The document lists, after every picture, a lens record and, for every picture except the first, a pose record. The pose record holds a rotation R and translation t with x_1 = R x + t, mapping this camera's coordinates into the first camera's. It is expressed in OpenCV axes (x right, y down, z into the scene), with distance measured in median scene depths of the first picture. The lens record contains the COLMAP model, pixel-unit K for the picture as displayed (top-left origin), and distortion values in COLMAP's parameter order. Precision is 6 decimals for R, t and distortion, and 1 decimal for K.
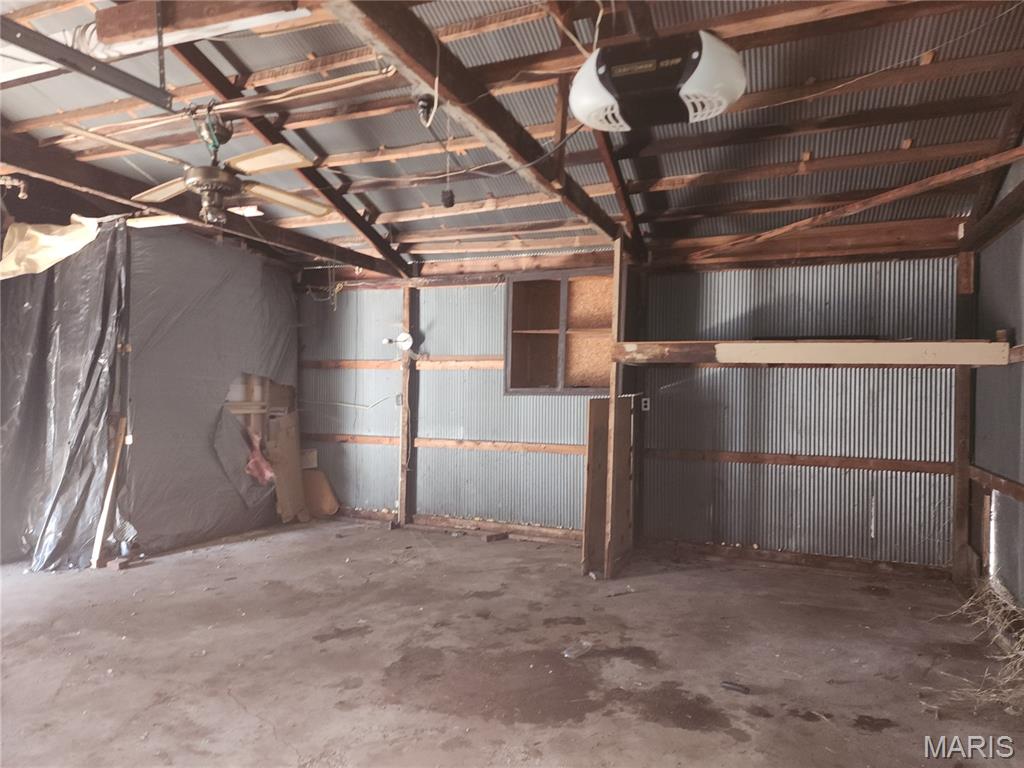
lens RADIAL K [[695.4, 0, 508.9], [0, 695.4, 383.8], [0, 0, 1]] dist [0.081059, -0.065538]
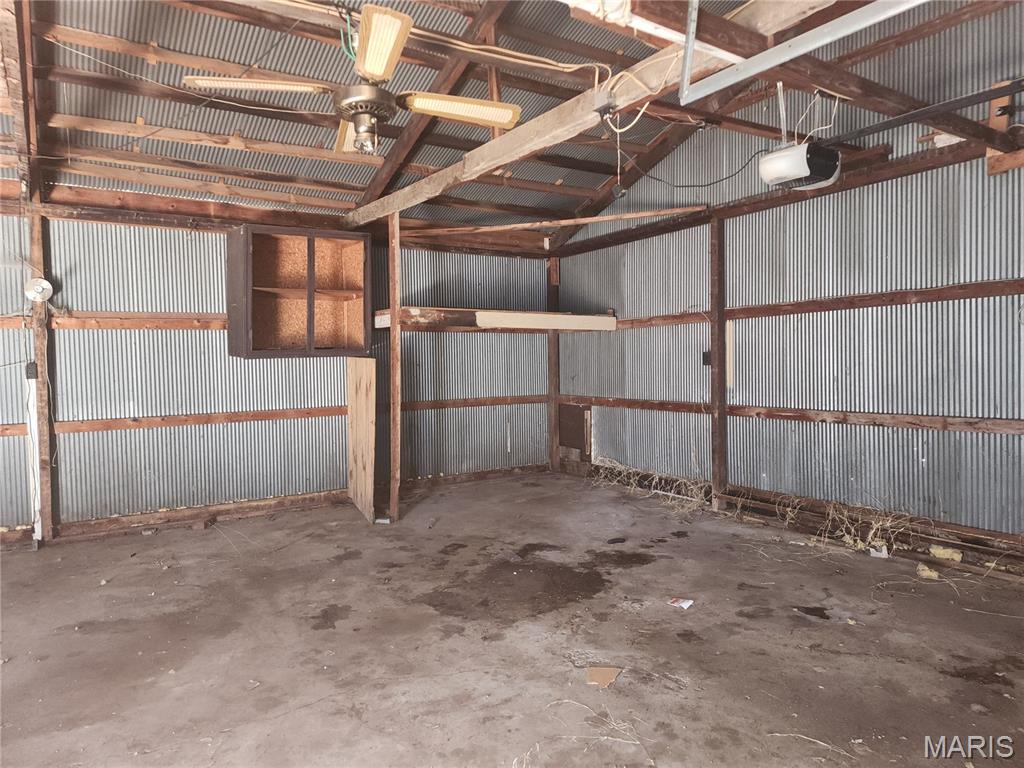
lens RADIAL K [[695.4, 0, 510.8], [0, 695.4, 380.6], [0, 0, 1]] dist [0.081059, -0.065538]
pose [[0.549780, -0.048715, 0.833888, -0.854040], [0.017282, 0.998748, 0.046952, 0.011225], [-0.835131, -0.011402, 0.549933, 0.308400]]
